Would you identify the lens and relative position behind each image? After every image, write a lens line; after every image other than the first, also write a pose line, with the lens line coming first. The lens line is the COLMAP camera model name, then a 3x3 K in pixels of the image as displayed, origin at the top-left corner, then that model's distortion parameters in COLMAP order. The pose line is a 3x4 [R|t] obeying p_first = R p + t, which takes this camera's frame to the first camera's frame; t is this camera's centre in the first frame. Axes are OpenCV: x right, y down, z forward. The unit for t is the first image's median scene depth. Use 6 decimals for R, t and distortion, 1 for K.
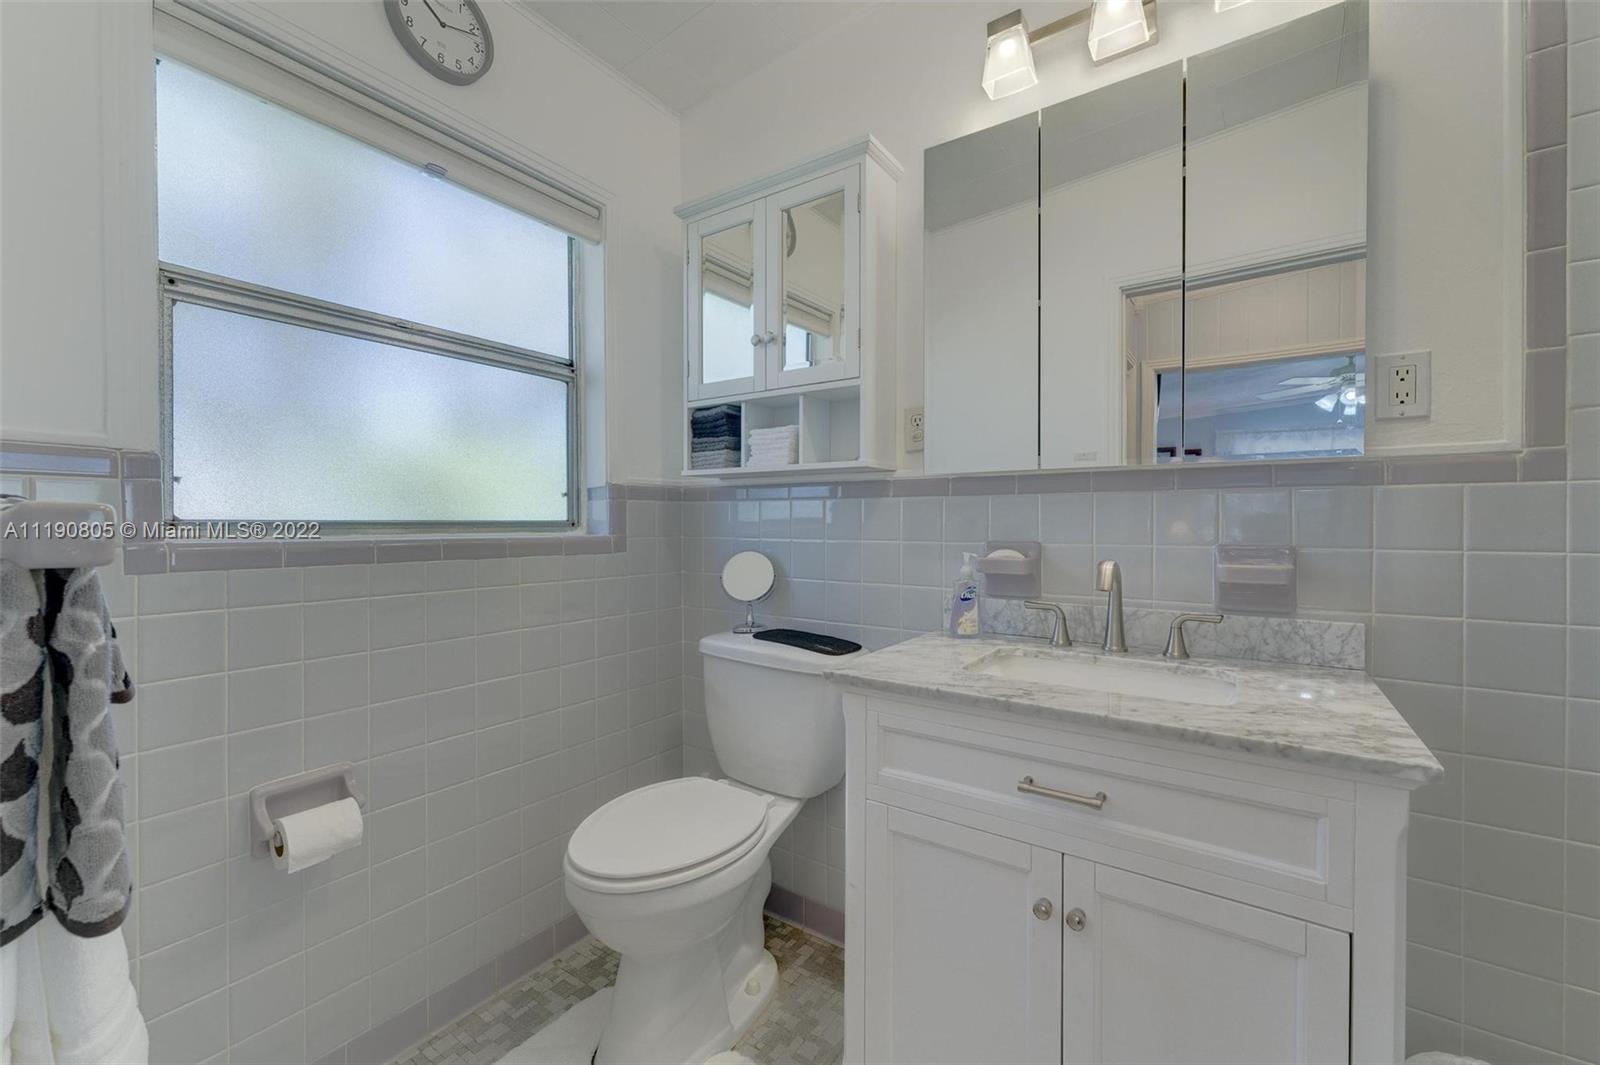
lens RADIAL K [[638.0, 0, 800.0], [0, 638.0, 532.5], [0, 0, 1]] dist [0.000402, 0.000046]
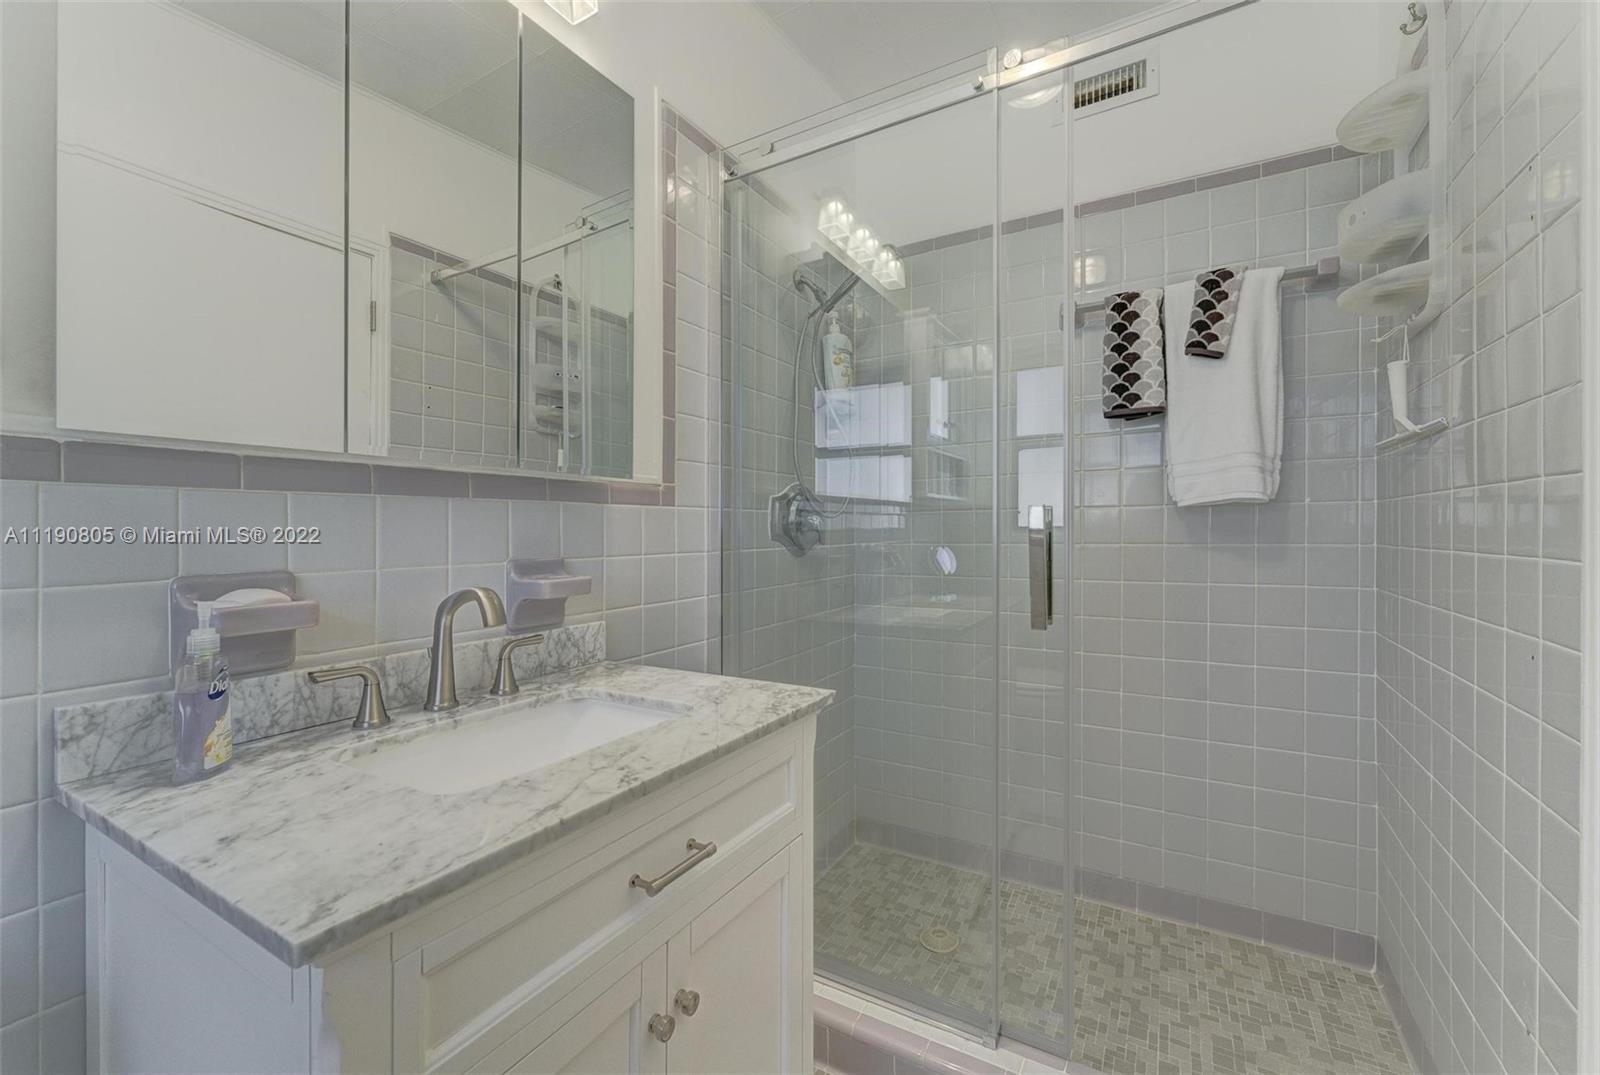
lens RADIAL K [[673.4, 0, 800.0], [0, 673.4, 537.5], [0, 0, 1]] dist [0.000877, 0.000077]
pose [[-0.086656, -0.011072, 0.996177, -0.367436], [0.023346, 0.999641, 0.013141, -0.017769], [-0.995965, 0.024396, -0.086366, 0.712211]]
